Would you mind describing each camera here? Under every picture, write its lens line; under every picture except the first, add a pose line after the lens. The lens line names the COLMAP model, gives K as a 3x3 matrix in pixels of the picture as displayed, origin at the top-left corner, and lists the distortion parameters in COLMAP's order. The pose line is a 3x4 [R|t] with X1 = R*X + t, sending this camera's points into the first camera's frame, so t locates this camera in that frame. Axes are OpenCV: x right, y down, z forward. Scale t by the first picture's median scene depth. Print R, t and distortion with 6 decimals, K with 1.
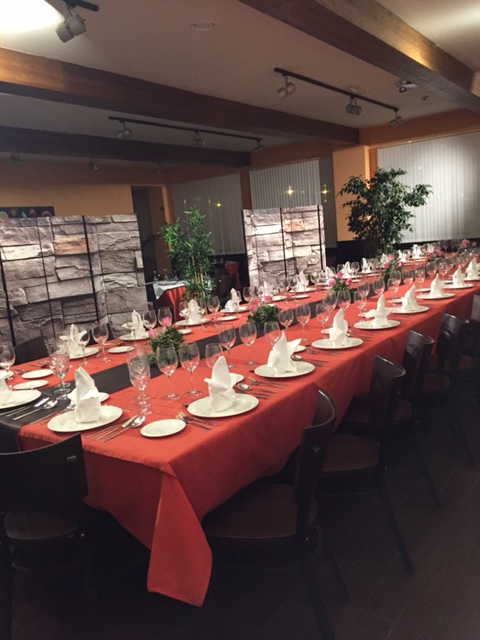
lens RADIAL K [[548.6, 0, 240.0], [0, 548.6, 320.0], [0, 0, 1]] dist [0.085466, -0.000611]
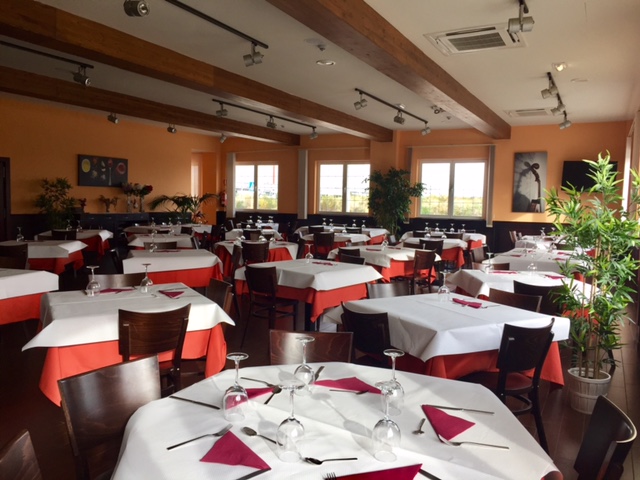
lens RADIAL K [[548.6, 0, 320.0], [0, 548.6, 240.0], [0, 0, 1]] dist [0.085466, -0.000611]
pose [[0.984316, 0.103635, 0.142763, -0.180097], [-0.089795, 0.990906, -0.100207, 0.072268], [-0.151850, 0.085816, 0.984671, -0.314828]]
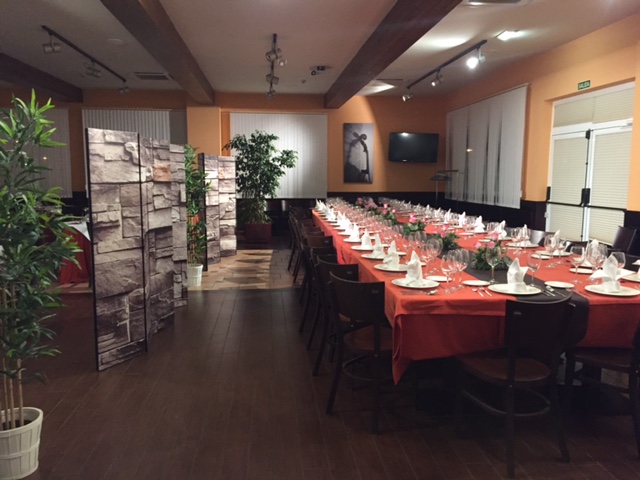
lens RADIAL K [[548.6, 0, 320.0], [0, 548.6, 240.0], [0, 0, 1]] dist [0.085466, -0.000611]
pose [[0.755368, 0.014963, 0.655129, -0.613770], [0.034479, 0.997447, -0.062537, 0.037476], [-0.654393, 0.069827, 0.752924, 0.134513]]
